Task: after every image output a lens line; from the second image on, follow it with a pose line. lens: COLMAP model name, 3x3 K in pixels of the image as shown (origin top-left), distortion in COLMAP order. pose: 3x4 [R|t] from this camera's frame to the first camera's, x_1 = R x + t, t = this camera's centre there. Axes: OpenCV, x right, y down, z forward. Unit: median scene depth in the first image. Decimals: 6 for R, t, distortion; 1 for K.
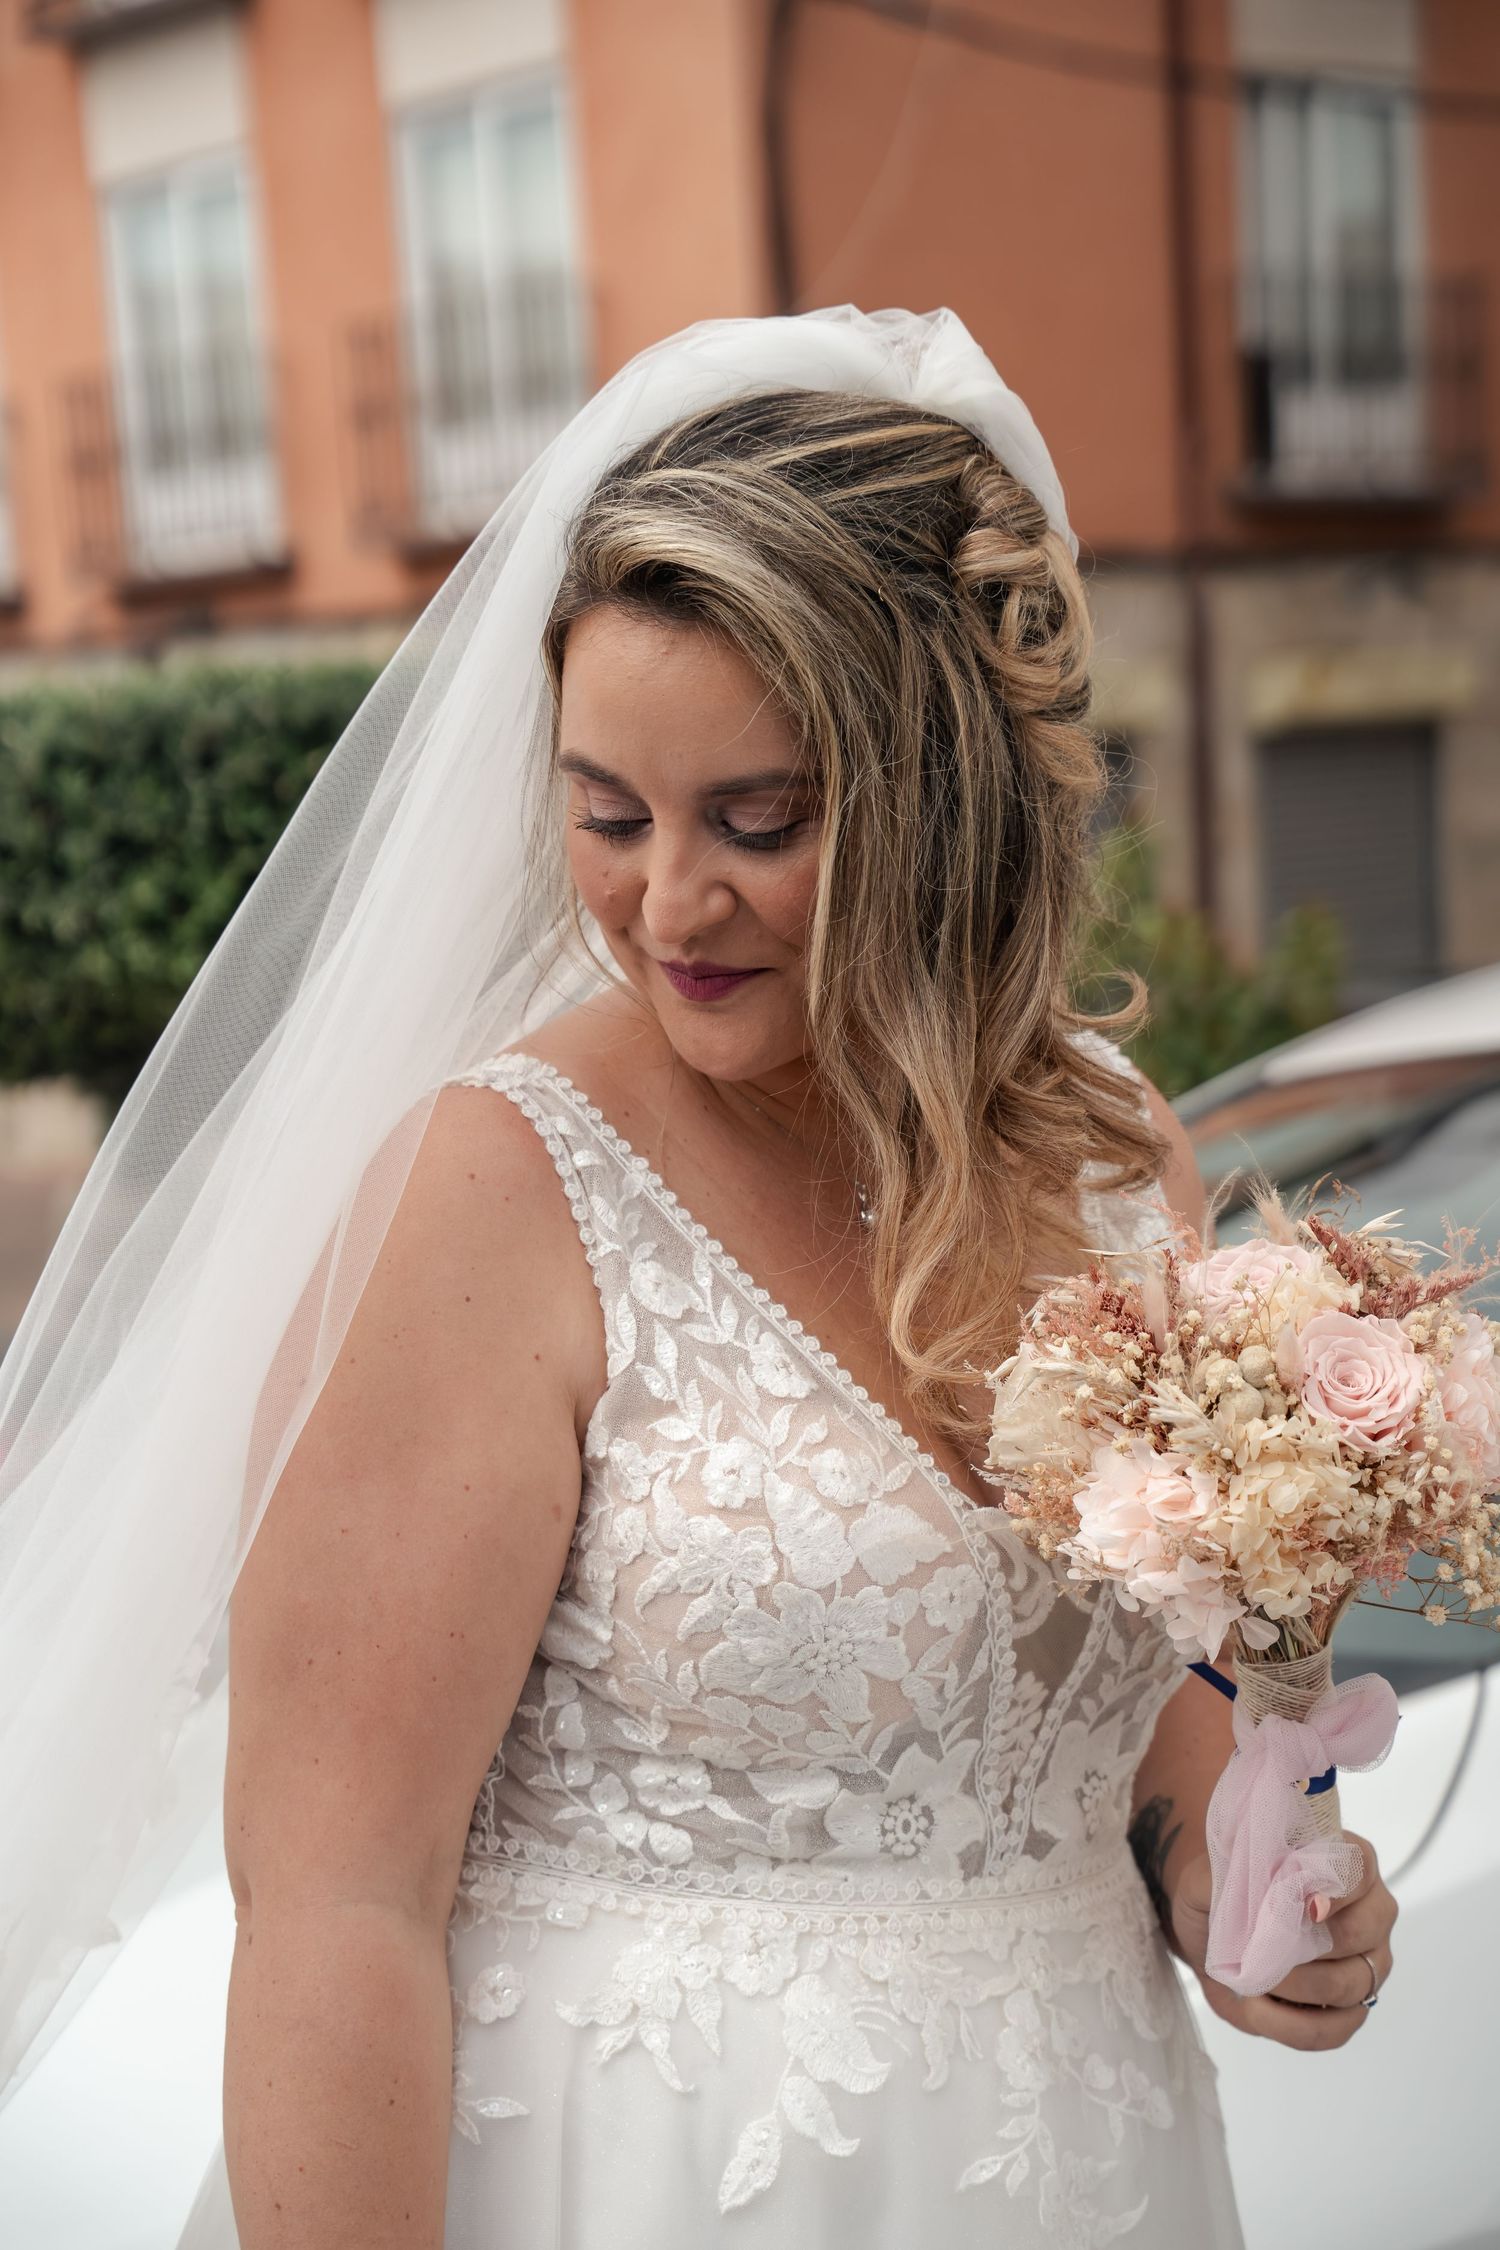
lens RADIAL K [[4317.2, 0, 750.0], [0, 4317.2, 1125.0], [0, 0, 1]] dist [3.202580, 0.003889]
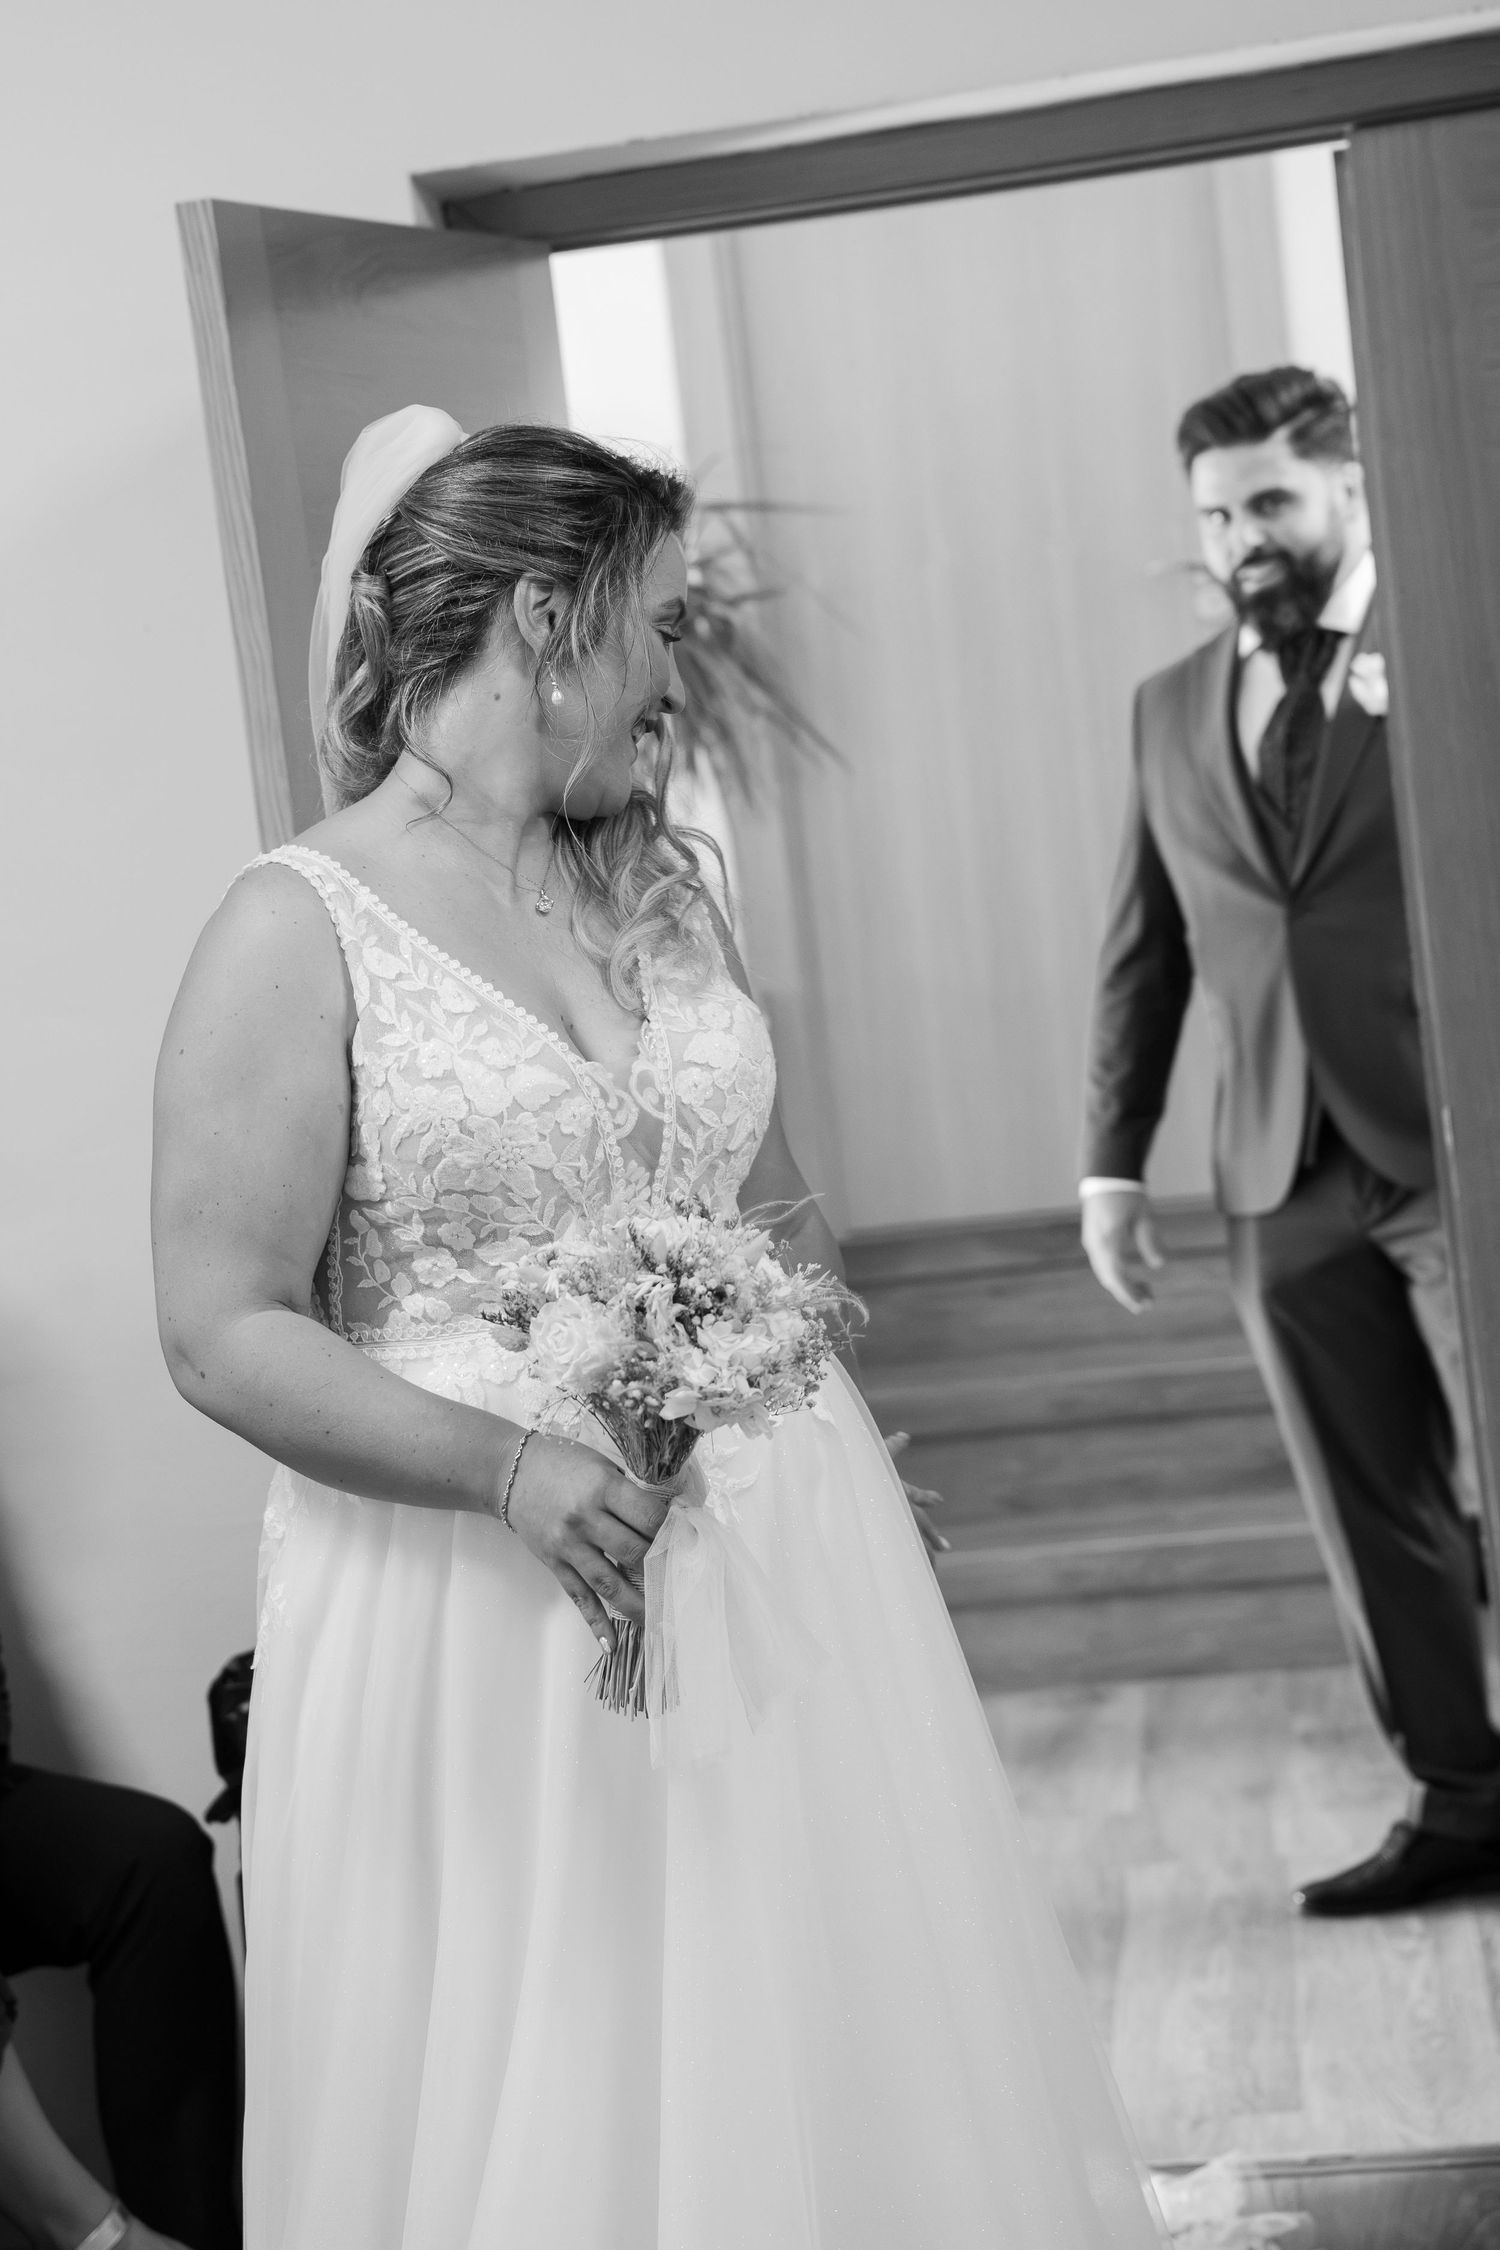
lens RADIAL K [[4490.2, 0, 750.0], [0, 4490.2, 1125.0], [0, 0, 1]] dist [0.002150, -0.011855]
pose [[0.991594, -0.121071, 0.045643, 0.031434], [0.118039, 0.990936, 0.064126, 0.007284], [-0.052993, -0.058200, 0.996897, -0.665498]]
